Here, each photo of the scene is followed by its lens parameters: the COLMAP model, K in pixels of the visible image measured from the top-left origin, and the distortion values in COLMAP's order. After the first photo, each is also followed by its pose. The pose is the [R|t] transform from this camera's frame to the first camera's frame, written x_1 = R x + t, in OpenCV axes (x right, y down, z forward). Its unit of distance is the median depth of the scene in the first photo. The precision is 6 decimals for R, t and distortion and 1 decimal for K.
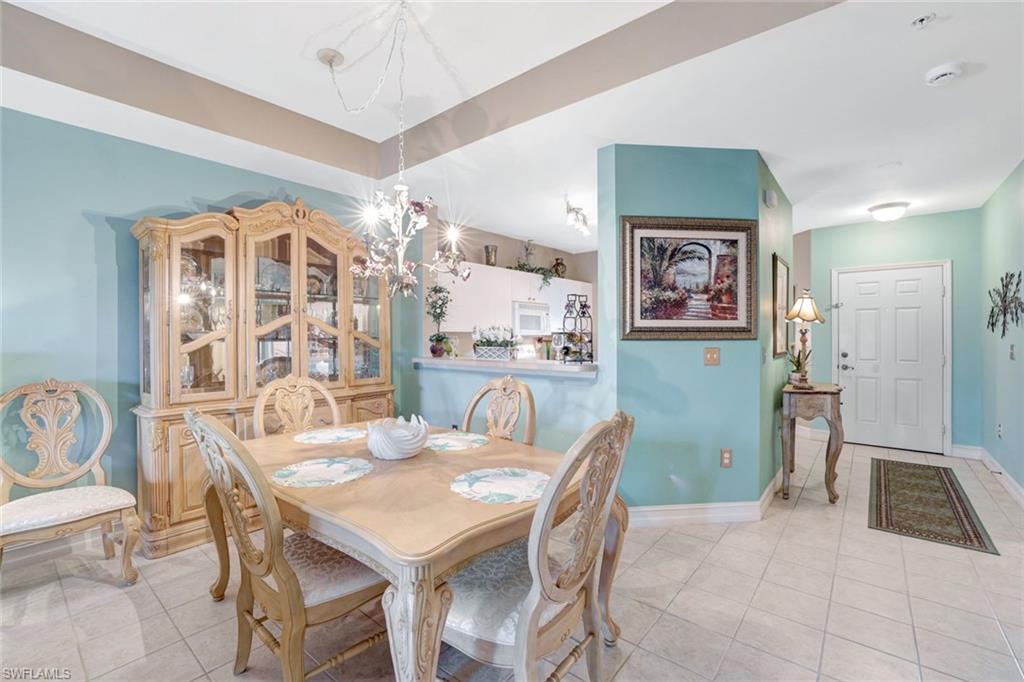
lens RADIAL K [[440.3, 0, 512.1], [0, 440.3, 339.3], [0, 0, 1]] dist [-0.001010, -0.000374]
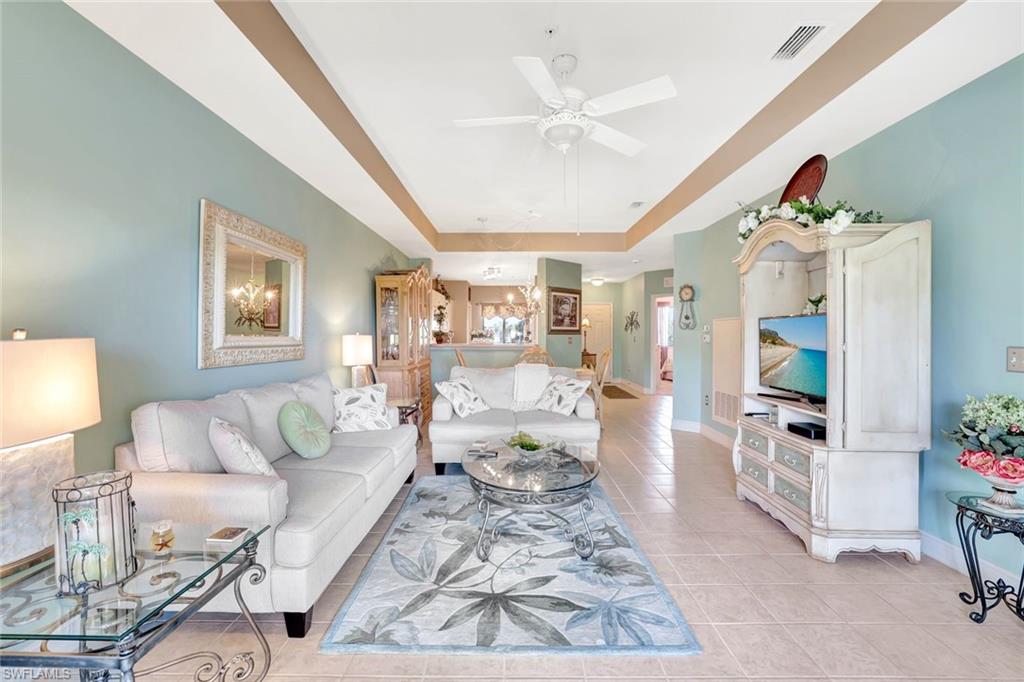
lens RADIAL K [[440.3, 0, 511.3], [0, 440.3, 336.7], [0, 0, 1]] dist [-0.001010, -0.000374]
pose [[0.779325, 0.000197, 0.626619, -1.500787], [-0.000141, 1.000000, -0.000139, 0.015660], [-0.626619, 0.000020, 0.779325, -0.858073]]
